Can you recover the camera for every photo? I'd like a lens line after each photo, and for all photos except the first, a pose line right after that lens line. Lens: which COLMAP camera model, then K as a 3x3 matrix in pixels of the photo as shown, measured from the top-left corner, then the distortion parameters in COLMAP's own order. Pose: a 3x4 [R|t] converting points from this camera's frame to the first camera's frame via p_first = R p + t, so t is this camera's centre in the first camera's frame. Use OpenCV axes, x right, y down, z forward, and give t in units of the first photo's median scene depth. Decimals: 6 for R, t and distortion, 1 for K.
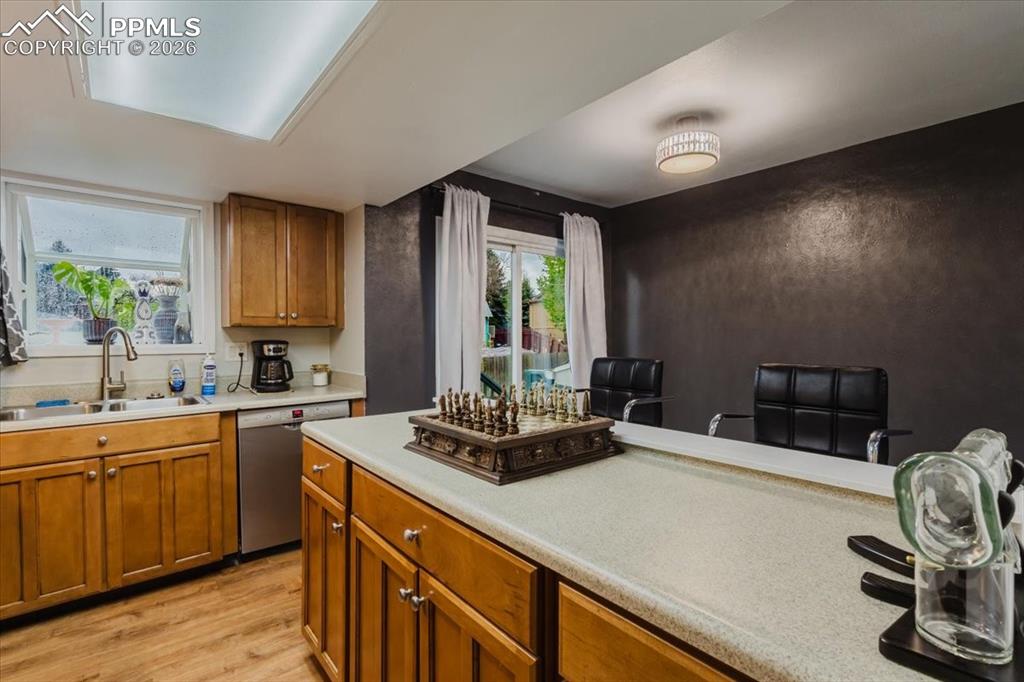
lens RADIAL K [[468.1, 0, 511.4], [0, 468.1, 342.0], [0, 0, 1]] dist [0.001522, 0.000226]
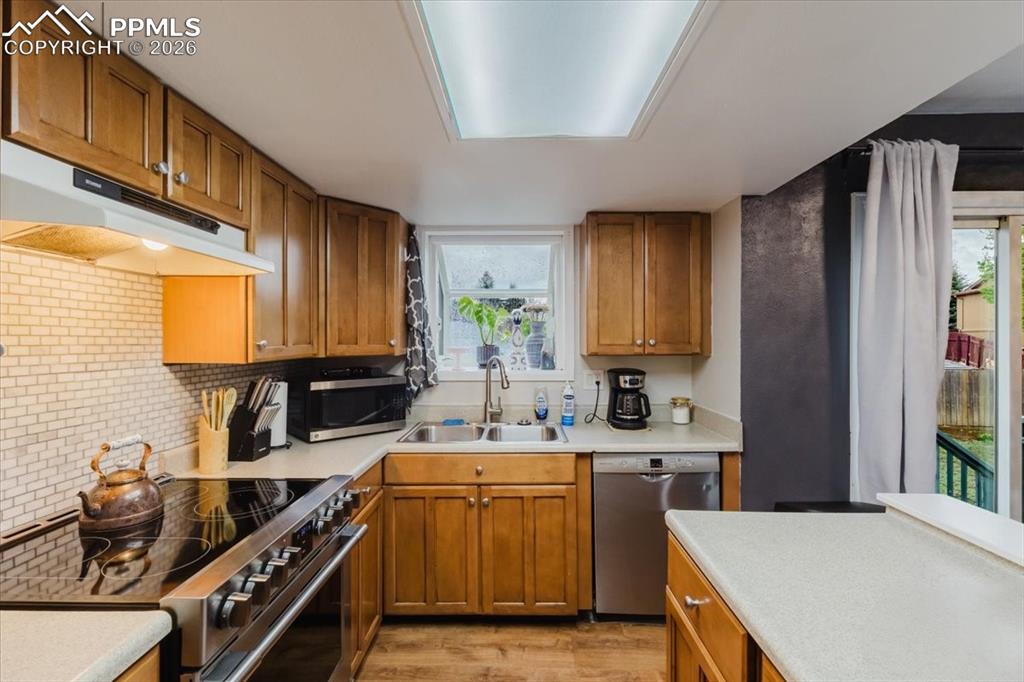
lens RADIAL K [[468.1, 0, 515.8], [0, 468.1, 340.5], [0, 0, 1]] dist [0.001522, 0.000226]
pose [[0.760417, 0.001782, -0.649433, -0.104088], [-0.007837, 0.999949, -0.006433, -0.055212], [0.649388, 0.009982, 0.760392, 0.199442]]
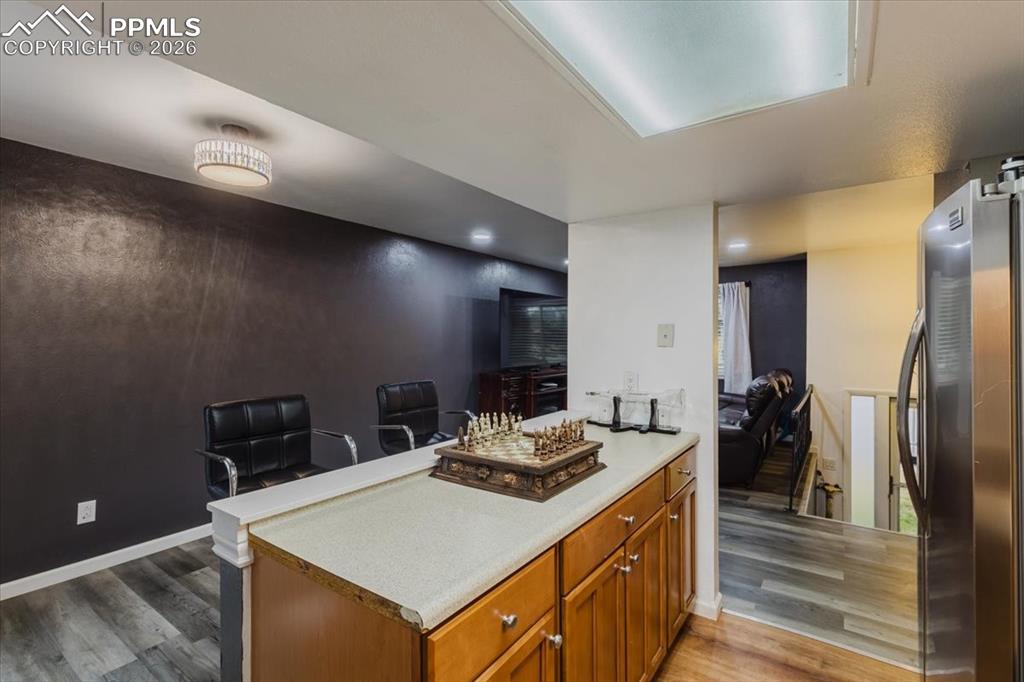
lens RADIAL K [[468.1, 0, 513.6], [0, 468.1, 336.7], [0, 0, 1]] dist [0.001522, 0.000226]
pose [[-0.262437, 0.009156, 0.964906, -0.597212], [0.008601, 0.999937, -0.007149, -0.058451], [-0.964911, 0.006423, -0.262500, 0.680766]]
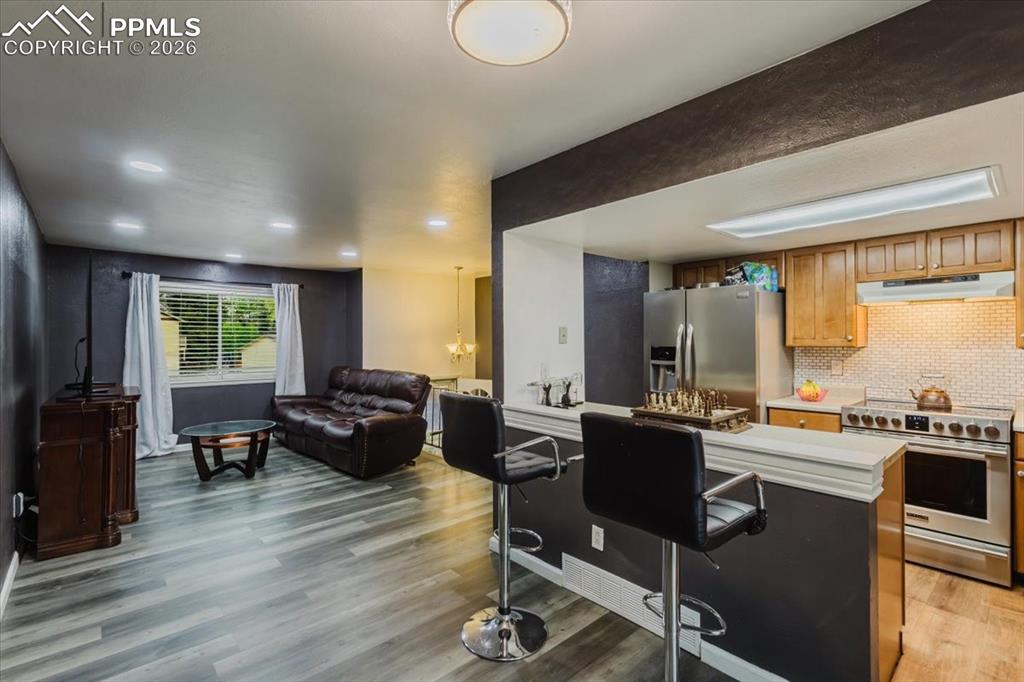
lens RADIAL K [[468.1, 0, 509.1], [0, 468.1, 340.6], [0, 0, 1]] dist [0.001522, 0.000226]
pose [[-0.999504, 0.010944, -0.029544, 0.383558], [0.010689, 0.999904, 0.008767, -0.063030], [0.029637, 0.008446, -0.999525, 1.411523]]
